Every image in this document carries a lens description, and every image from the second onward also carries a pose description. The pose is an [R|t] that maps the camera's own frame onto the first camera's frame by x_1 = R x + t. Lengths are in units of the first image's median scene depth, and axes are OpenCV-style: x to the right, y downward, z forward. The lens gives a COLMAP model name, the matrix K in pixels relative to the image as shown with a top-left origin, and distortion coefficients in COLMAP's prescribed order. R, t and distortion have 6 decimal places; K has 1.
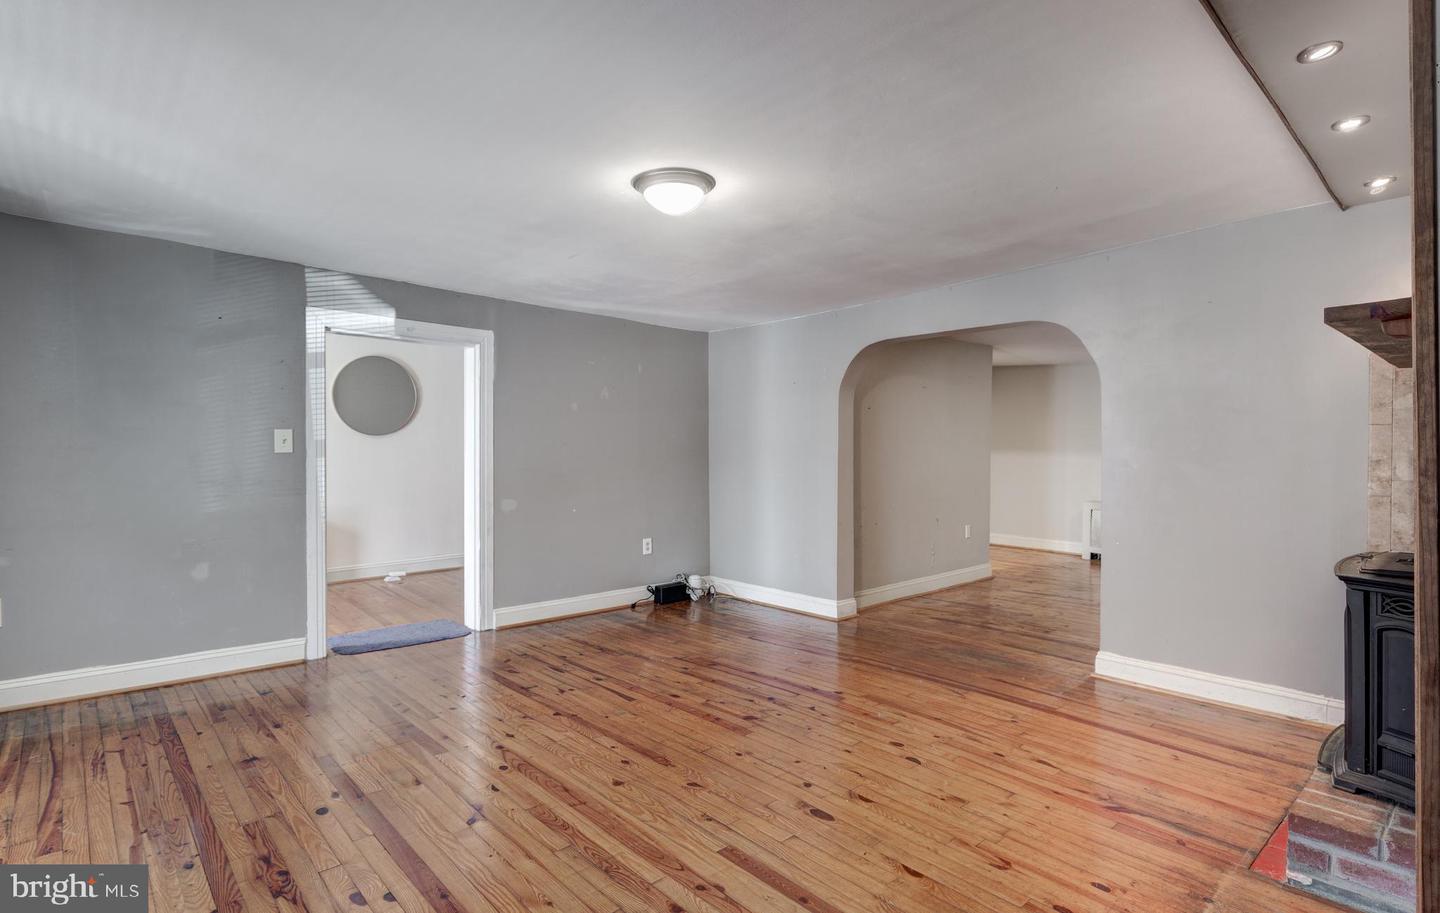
lens RADIAL K [[720.9, 0, 740.8], [0, 720.9, 439.3], [0, 0, 1]] dist [-0.002002, 0.000339]
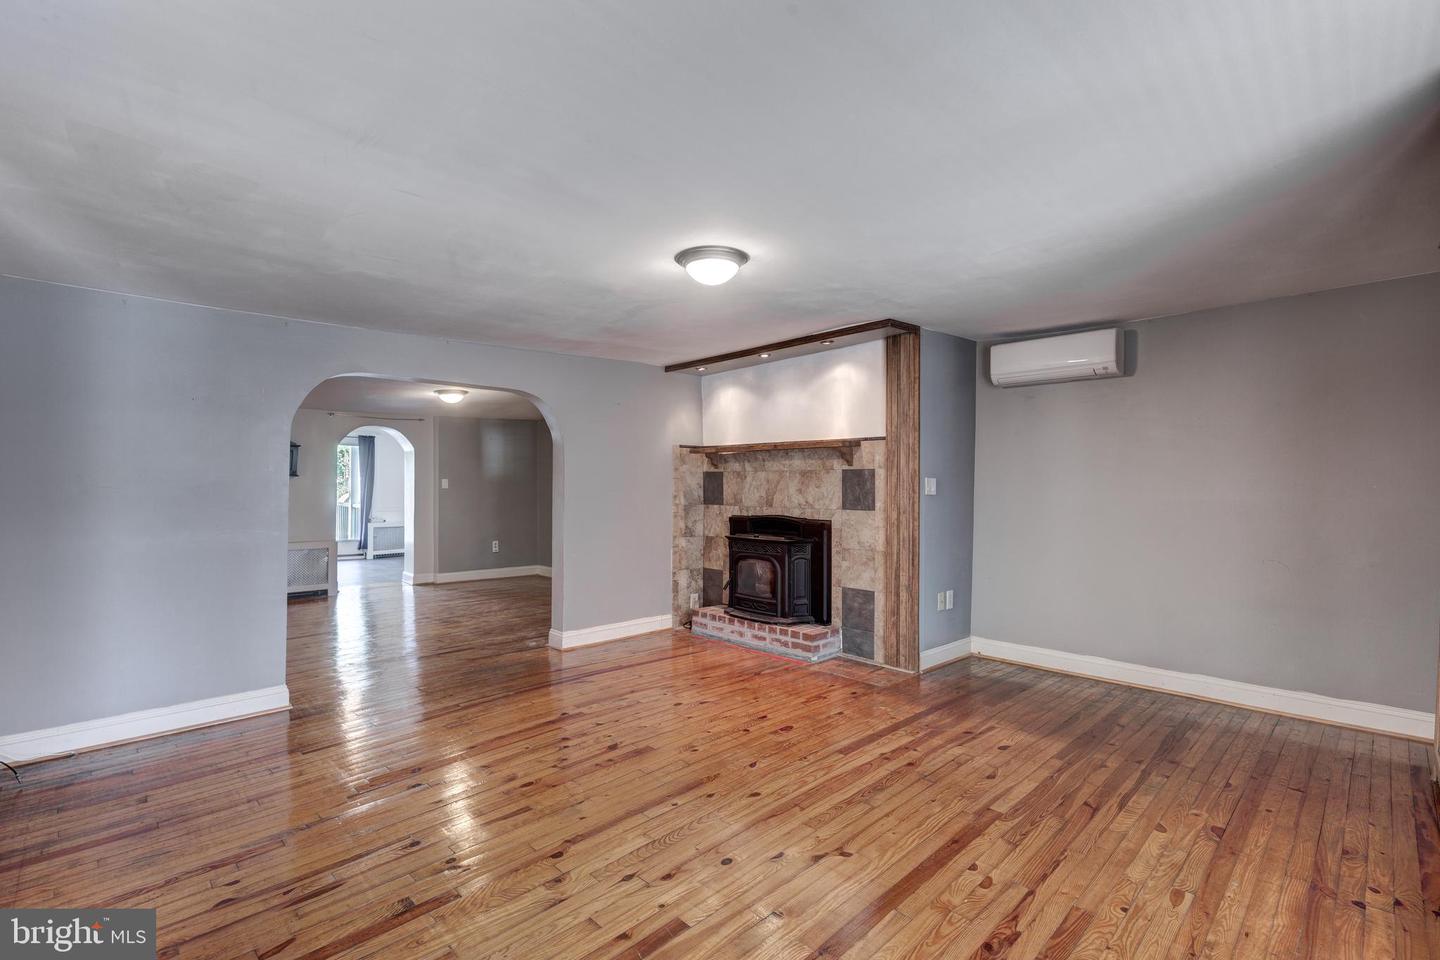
lens RADIAL K [[647.3, 0, 696.3], [0, 647.3, 484.2], [0, 0, 1]] dist [0.000206, -0.000012]
pose [[0.004223, 0.002195, 0.999989, -0.980652], [-0.006840, 0.999974, -0.002166, 0.000375], [-0.999968, -0.006831, 0.004238, 0.911899]]
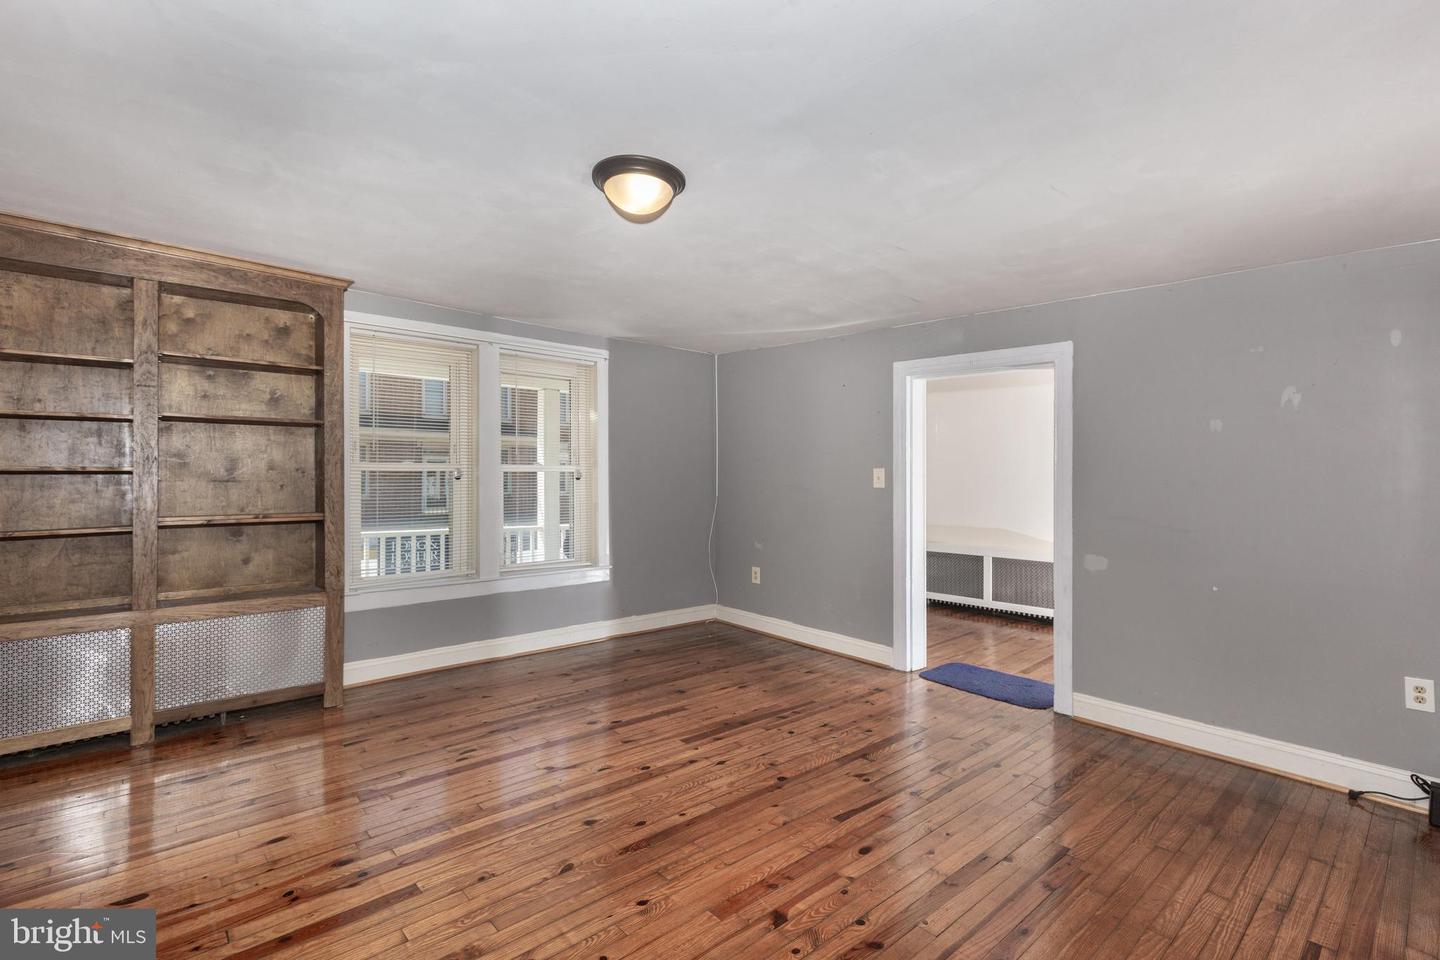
lens RADIAL K [[665.1, 0, 732.3], [0, 665.1, 484.1], [0, 0, 1]] dist [0.001651, -0.000161]
pose [[-0.005005, 0.011995, -0.999916, 0.613391], [-0.004542, 0.999917, 0.012018, 0.001764], [0.999977, 0.004602, -0.004950, 1.001037]]
